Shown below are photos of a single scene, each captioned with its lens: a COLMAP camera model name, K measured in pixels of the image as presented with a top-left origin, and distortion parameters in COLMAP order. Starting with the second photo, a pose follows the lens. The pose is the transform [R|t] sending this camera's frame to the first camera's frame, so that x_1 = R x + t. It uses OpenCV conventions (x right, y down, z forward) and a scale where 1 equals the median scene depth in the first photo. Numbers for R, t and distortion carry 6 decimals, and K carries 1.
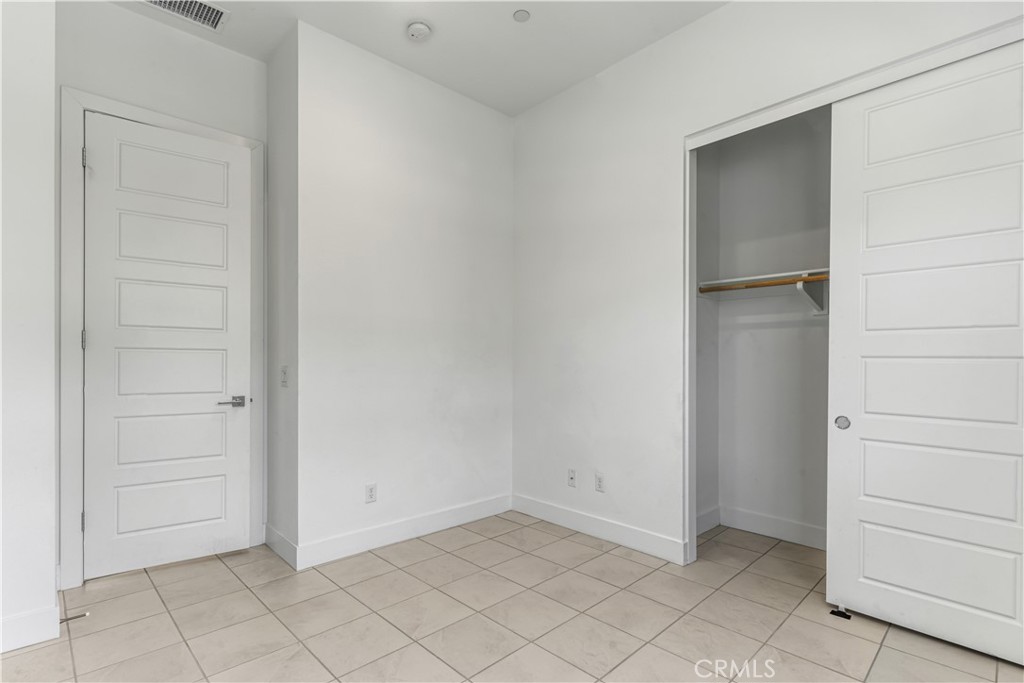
lens RADIAL K [[493.5, 0, 521.4], [0, 493.5, 362.8], [0, 0, 1]] dist [0.004356, -0.000965]
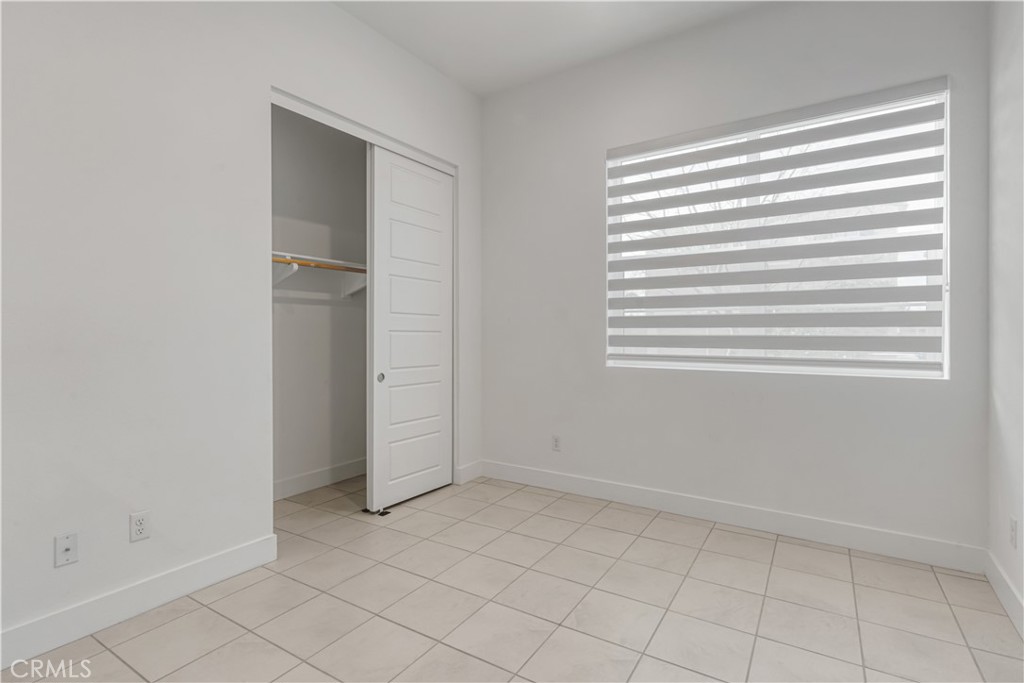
lens RADIAL K [[493.5, 0, 512.4], [0, 493.5, 335.8], [0, 0, 1]] dist [0.004356, -0.000965]
pose [[-0.226850, -0.005869, 0.973912, -0.739662], [0.003380, 0.999971, 0.006813, -0.005247], [-0.973924, 0.004837, -0.226824, 0.884917]]
